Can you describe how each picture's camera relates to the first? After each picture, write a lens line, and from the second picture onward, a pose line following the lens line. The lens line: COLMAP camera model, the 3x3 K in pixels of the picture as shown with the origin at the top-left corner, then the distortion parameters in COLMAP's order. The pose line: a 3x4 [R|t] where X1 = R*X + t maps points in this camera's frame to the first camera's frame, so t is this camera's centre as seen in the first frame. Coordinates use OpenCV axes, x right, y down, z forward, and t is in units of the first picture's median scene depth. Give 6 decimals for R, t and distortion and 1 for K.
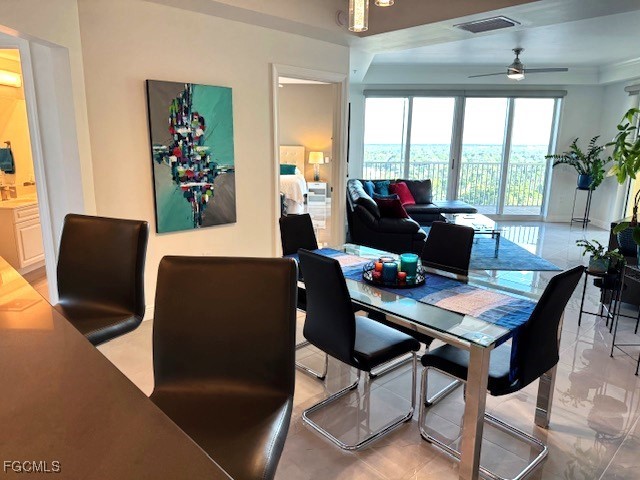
lens RADIAL K [[445.9, 0, 320.0], [0, 445.9, 240.0], [0, 0, 1]] dist [0.089359, -0.101580]
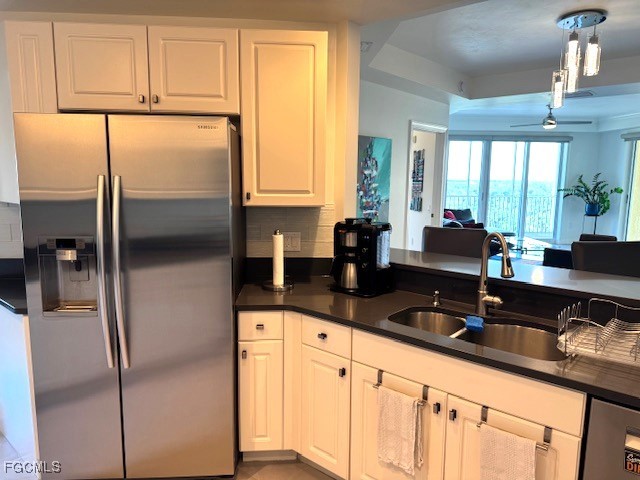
lens RADIAL K [[445.9, 0, 320.0], [0, 445.9, 240.0], [0, 0, 1]] dist [0.089359, -0.101580]
pose [[0.994445, -0.014029, 0.104318, -0.551344], [0.021613, 0.997176, -0.071924, 0.047363], [-0.103014, 0.073779, 0.991940, -0.261697]]
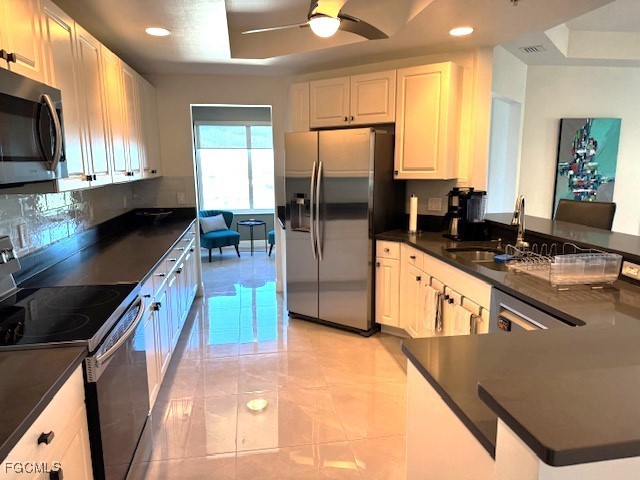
lens RADIAL K [[445.9, 0, 320.0], [0, 445.9, 240.0], [0, 0, 1]] dist [0.089359, -0.101580]
pose [[0.828671, 0.076340, -0.554506, -0.163537], [-0.100124, 0.994894, -0.012659, 0.119096], [0.550709, 0.066009, 0.832083, -0.555862]]
